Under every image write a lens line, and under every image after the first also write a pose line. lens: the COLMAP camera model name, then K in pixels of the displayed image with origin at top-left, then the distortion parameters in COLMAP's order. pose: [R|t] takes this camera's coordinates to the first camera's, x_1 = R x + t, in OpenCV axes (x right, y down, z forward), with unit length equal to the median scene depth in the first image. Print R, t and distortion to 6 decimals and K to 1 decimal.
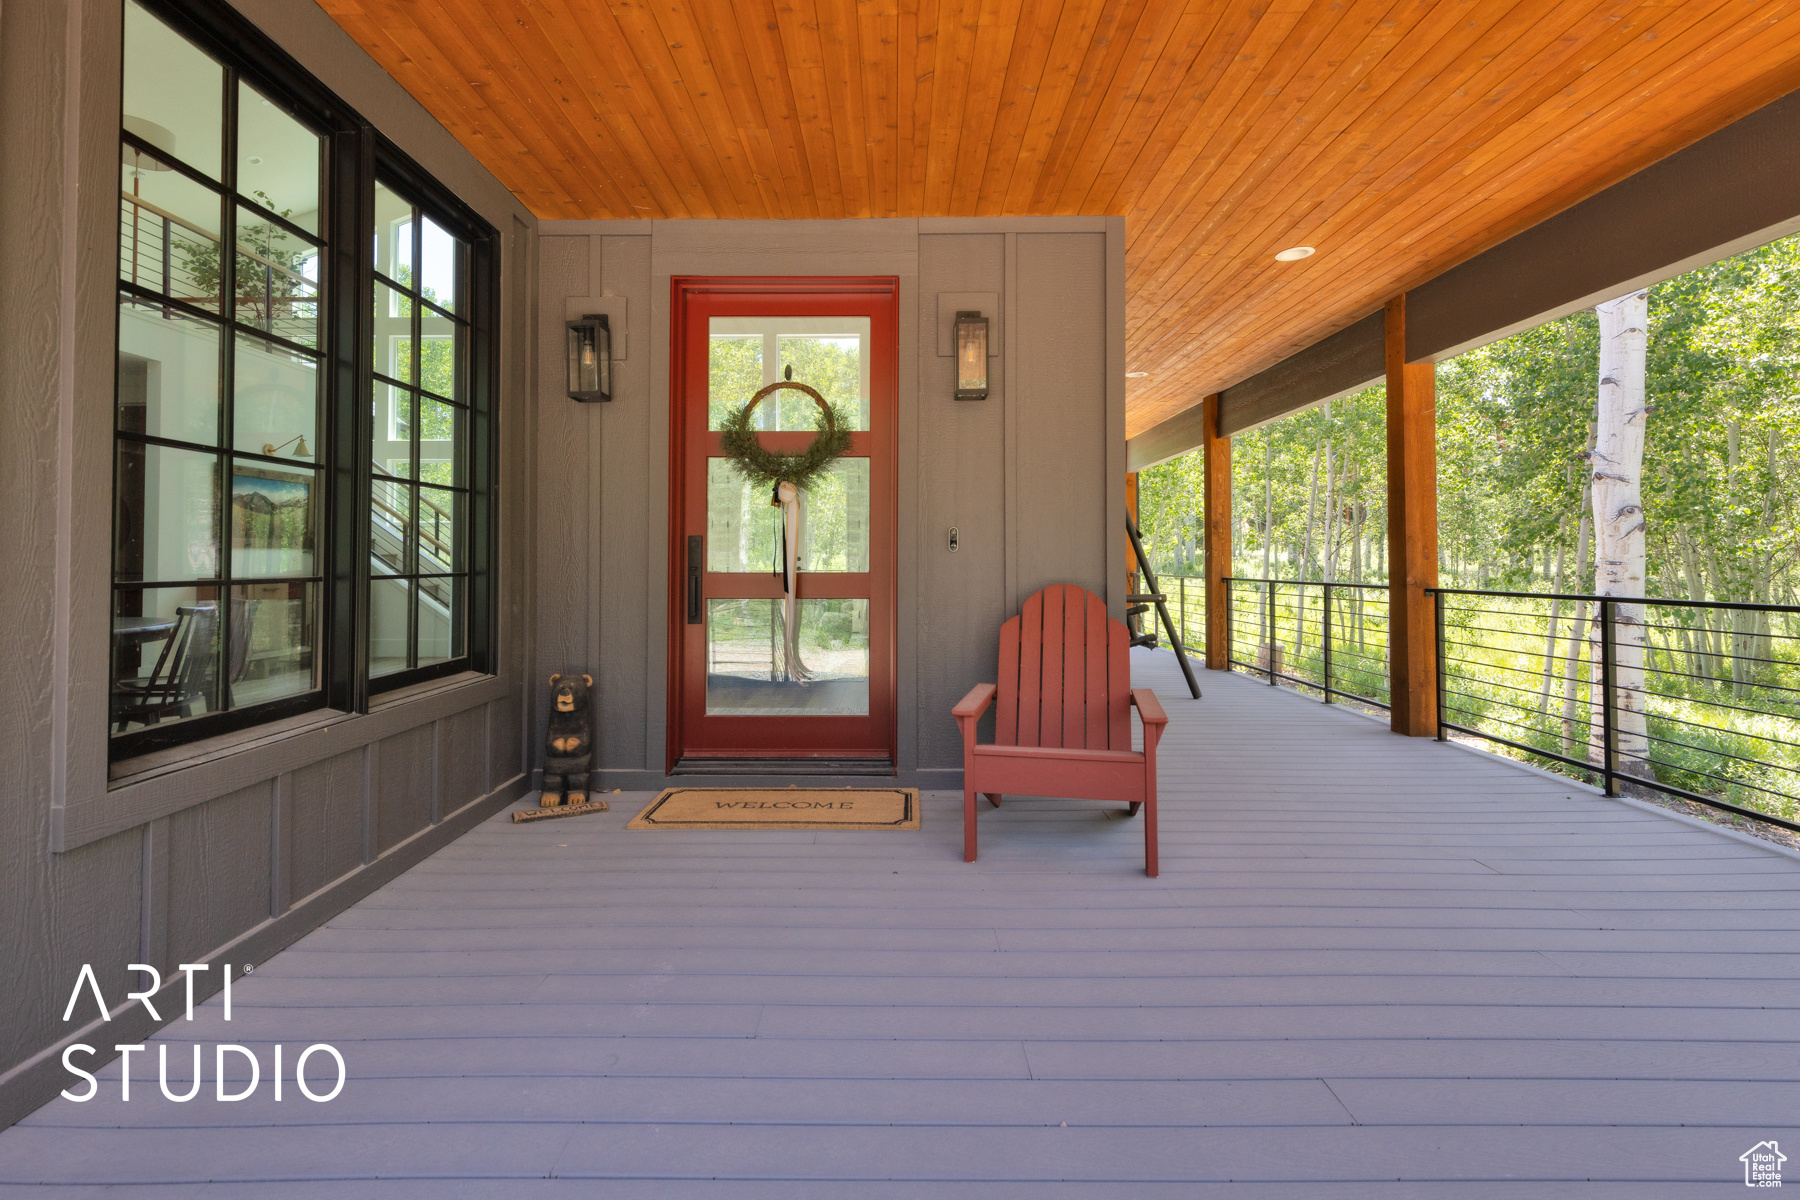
lens RADIAL K [[859.3, 0, 894.7], [0, 859.3, 546.5], [0, 0, 1]] dist [0.003650, 0.000354]
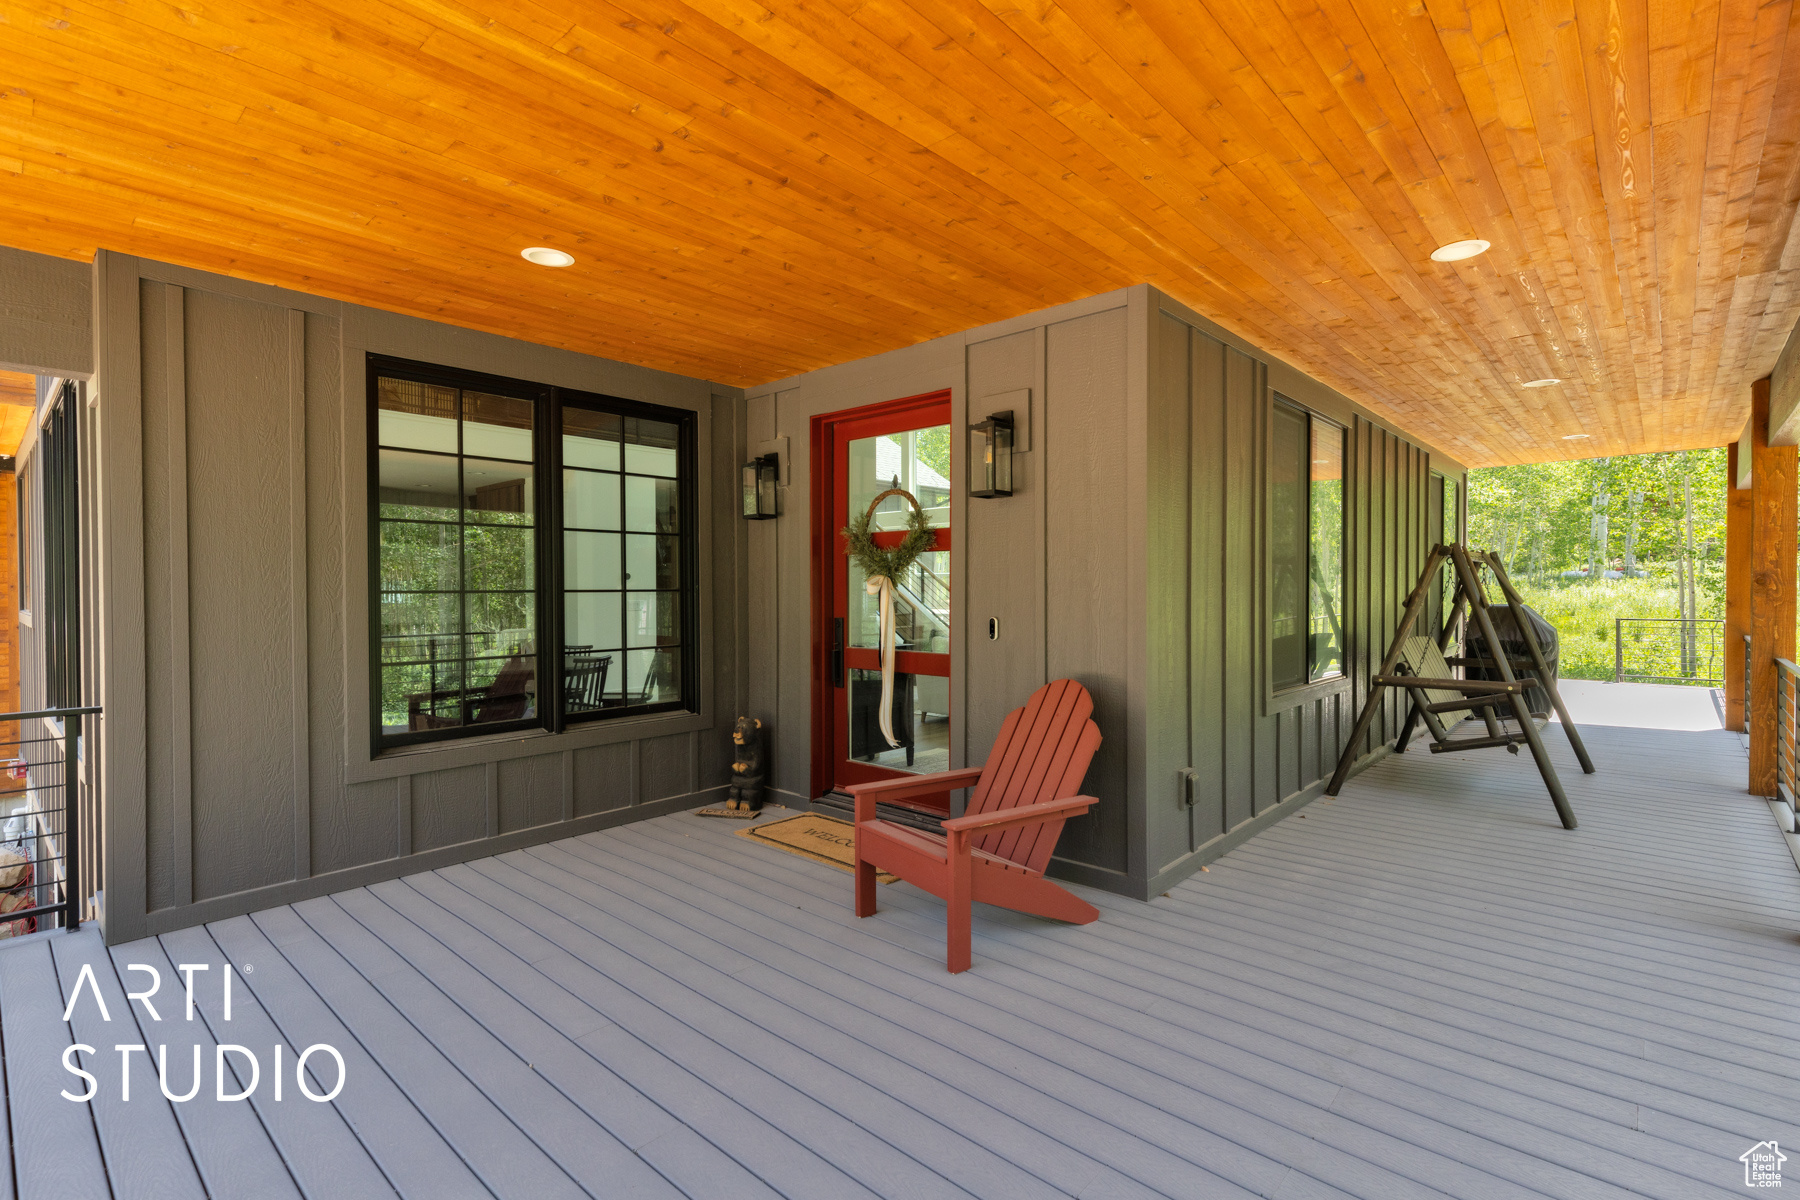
lens RADIAL K [[843.3, 0, 900.0], [0, 843.3, 600.0], [0, 0, 1]] dist [-0.002517, -0.000253]
pose [[0.742757, 0.010314, -0.669482, 0.710671], [0.012009, 0.999515, 0.028721, -0.078125], [0.669453, -0.029373, 0.742273, 0.153364]]
